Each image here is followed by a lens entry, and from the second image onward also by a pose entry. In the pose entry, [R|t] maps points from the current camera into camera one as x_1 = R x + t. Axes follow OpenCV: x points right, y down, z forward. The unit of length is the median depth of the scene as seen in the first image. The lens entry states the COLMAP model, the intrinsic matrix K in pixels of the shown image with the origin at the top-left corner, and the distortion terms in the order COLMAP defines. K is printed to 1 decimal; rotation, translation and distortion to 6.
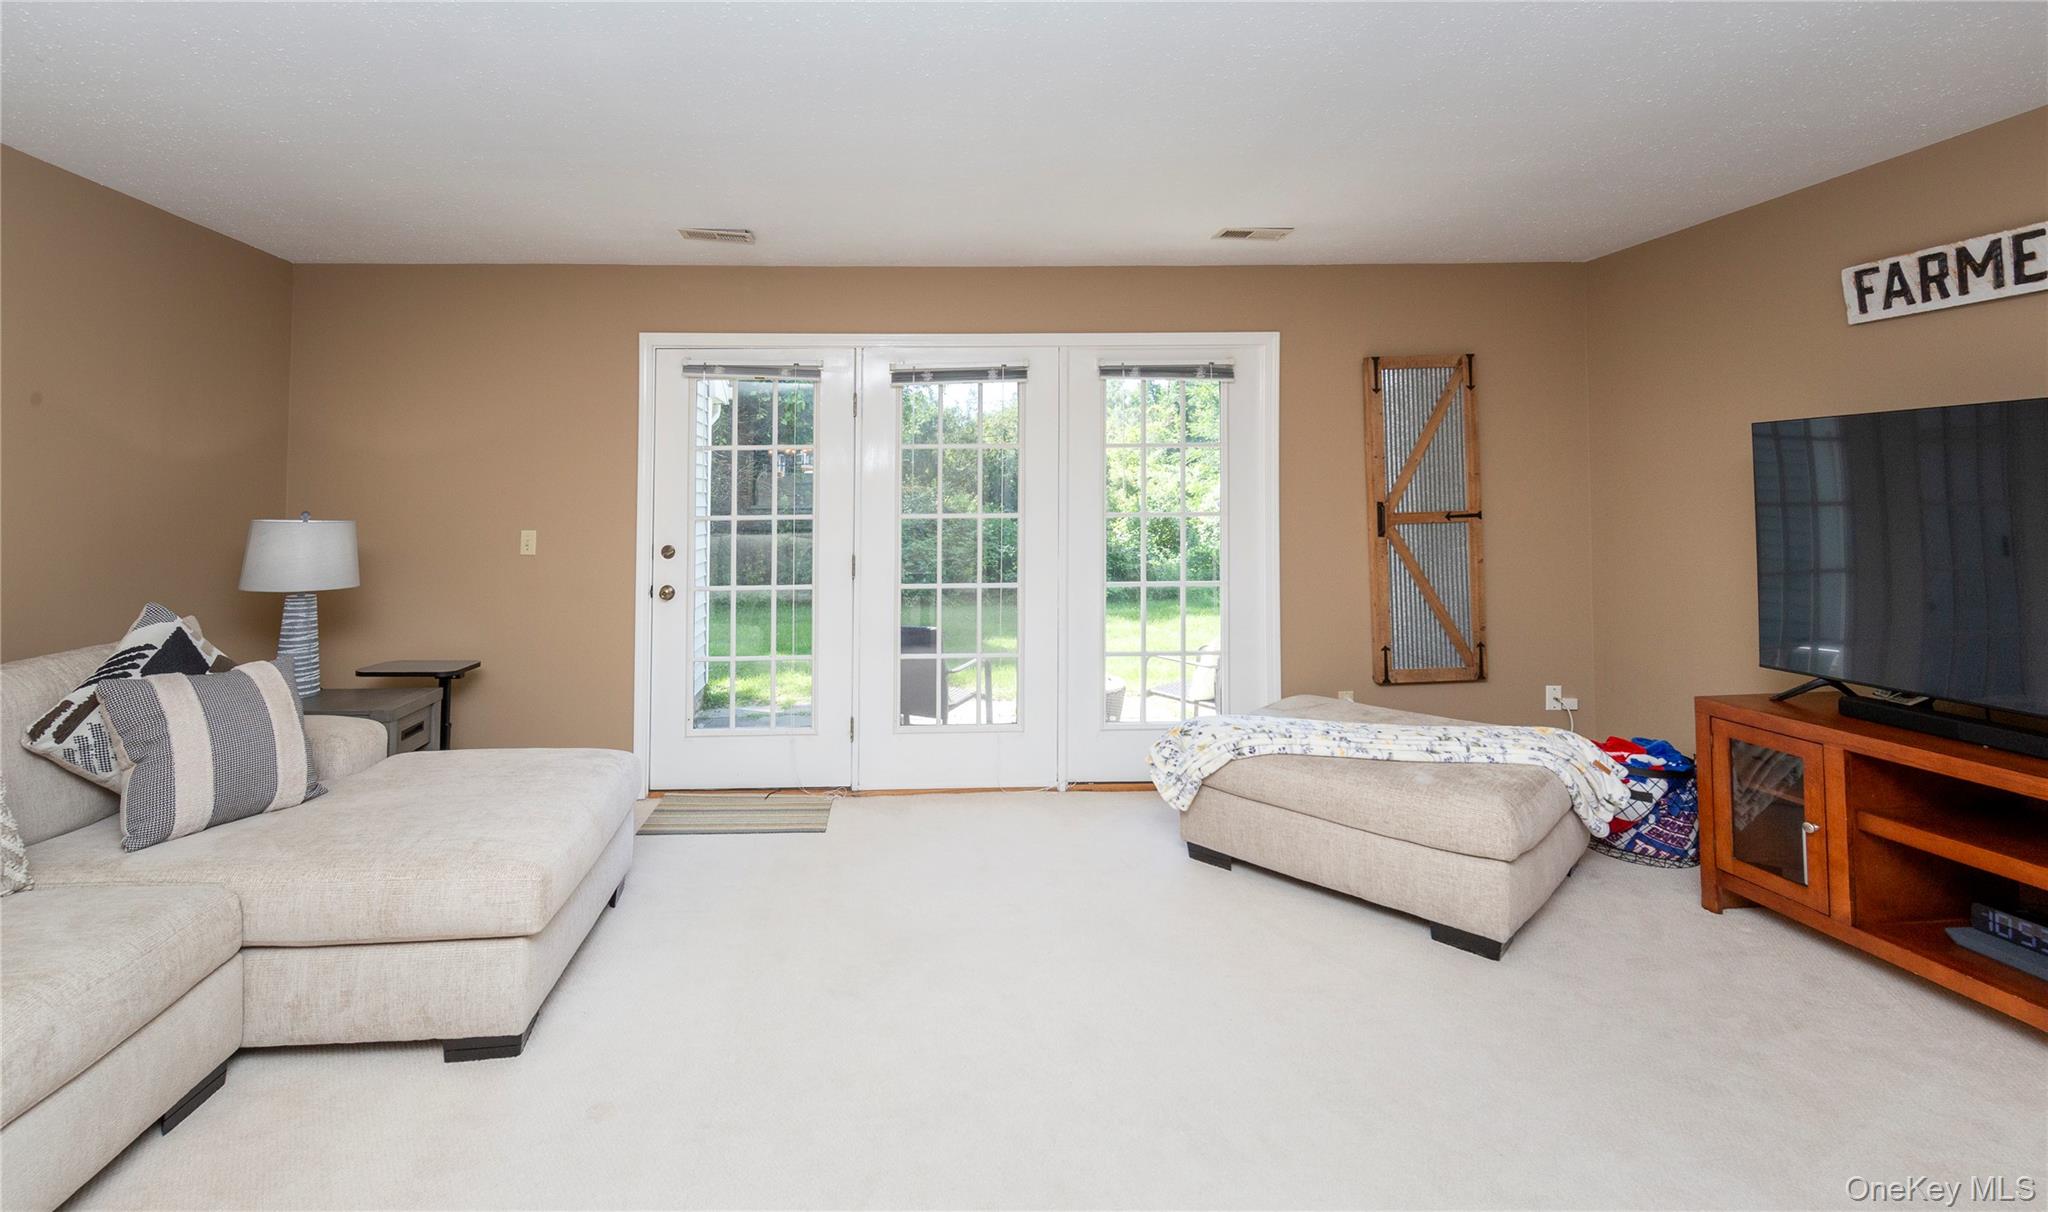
lens RADIAL K [[847.7, 0, 899.3], [0, 847.7, 469.9], [0, 0, 1]] dist [0.001009, 0.000062]
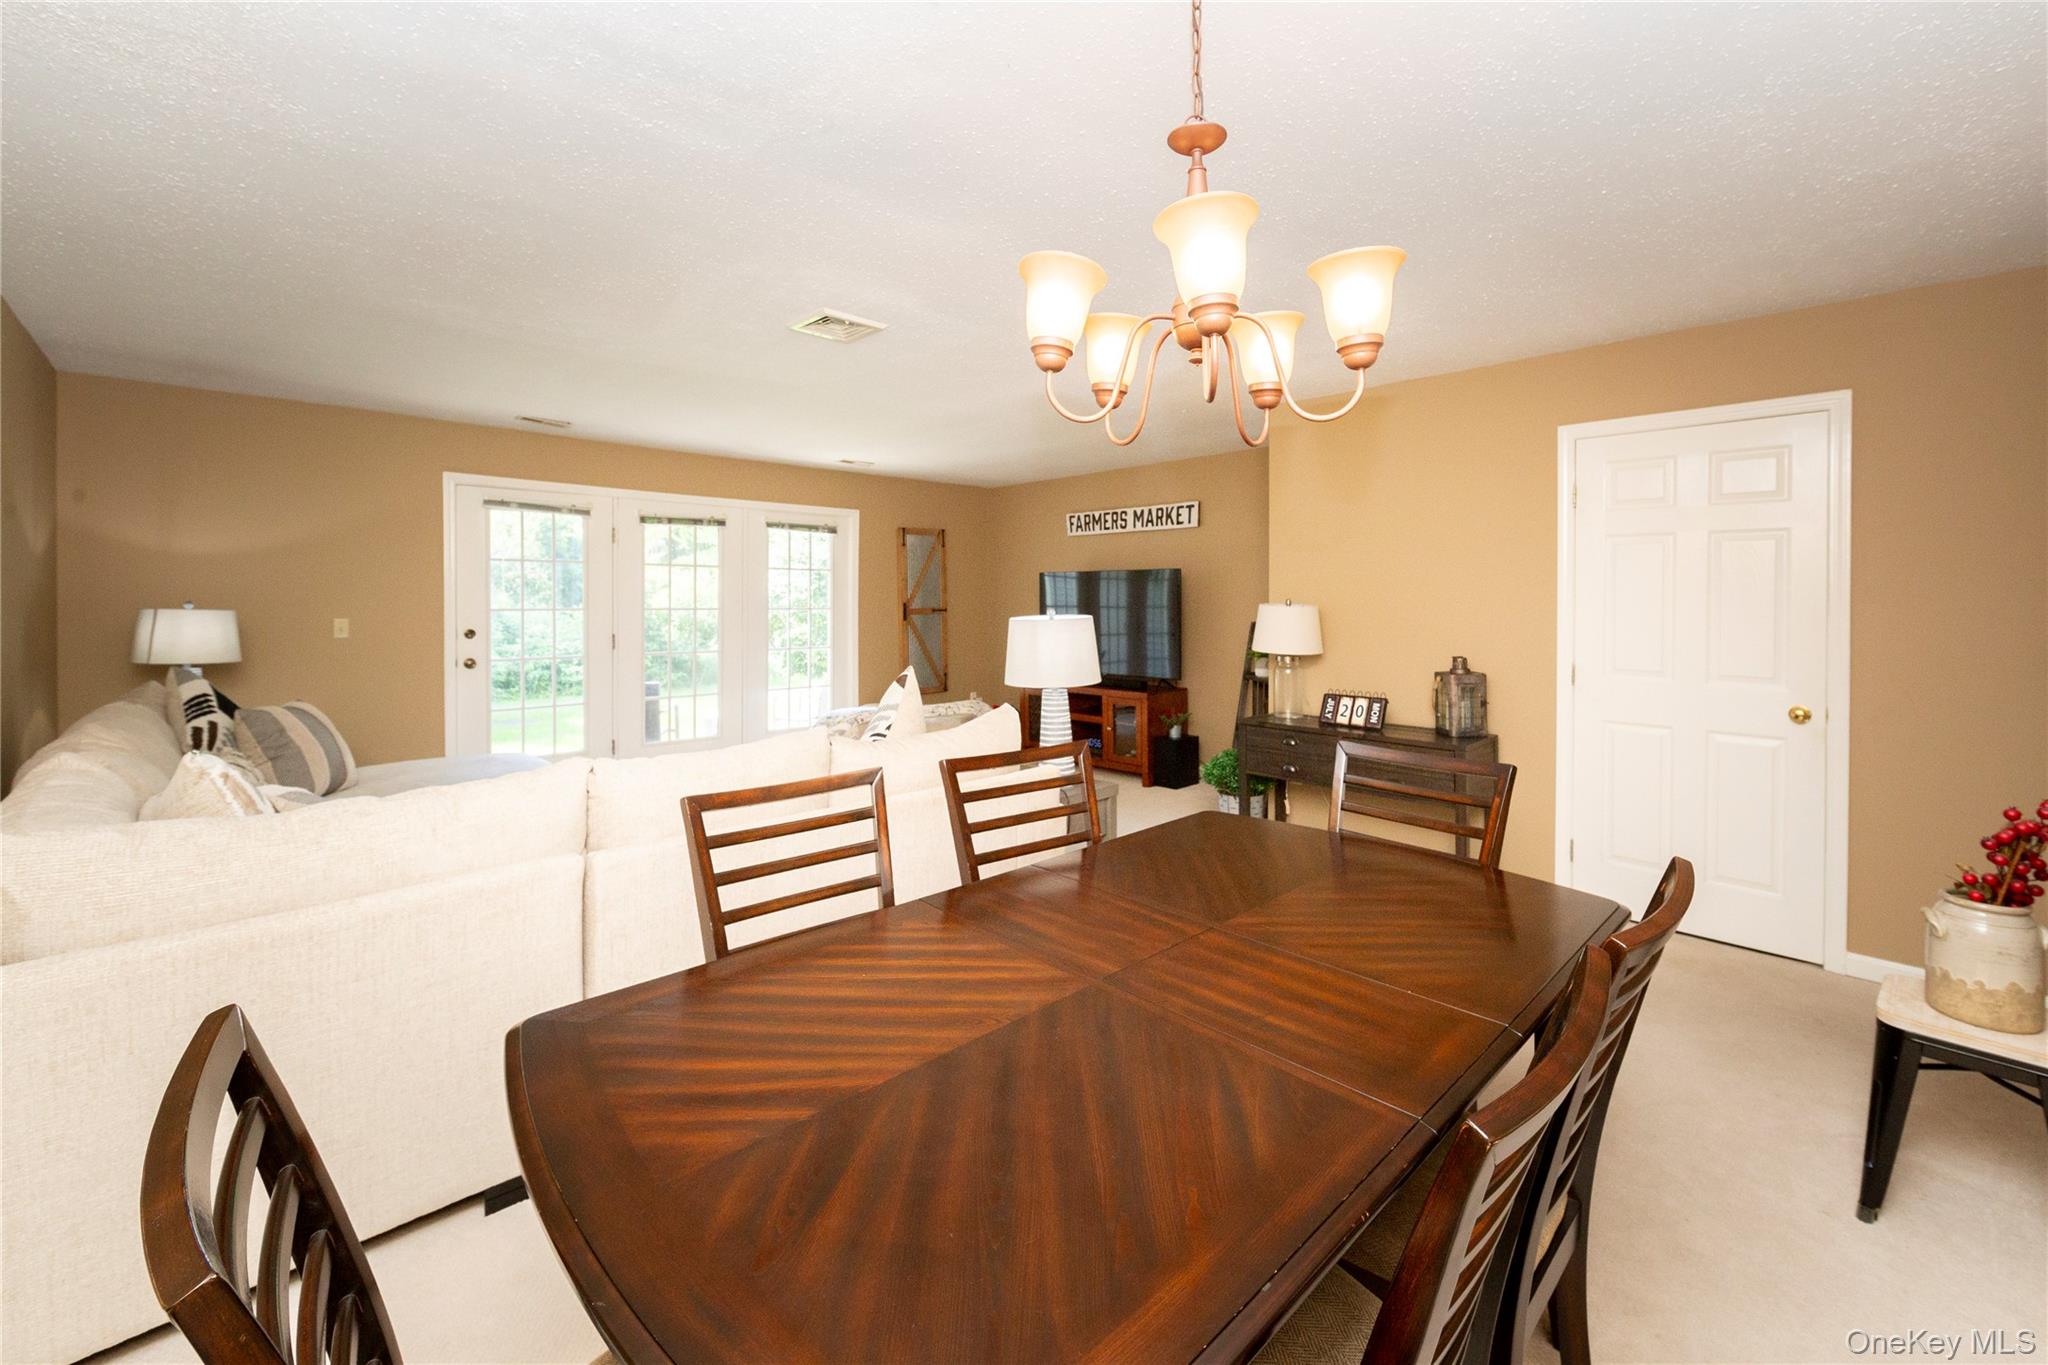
lens RADIAL K [[848.1, 0, 1020.3], [0, 848.1, 617.8], [0, 0, 1]] dist [0.000798, -0.000061]
pose [[0.749363, -0.001492, 0.662158, -0.639799], [-0.034555, 0.998547, 0.041356, -0.022256], [-0.661258, -0.053872, 0.748222, -0.777603]]
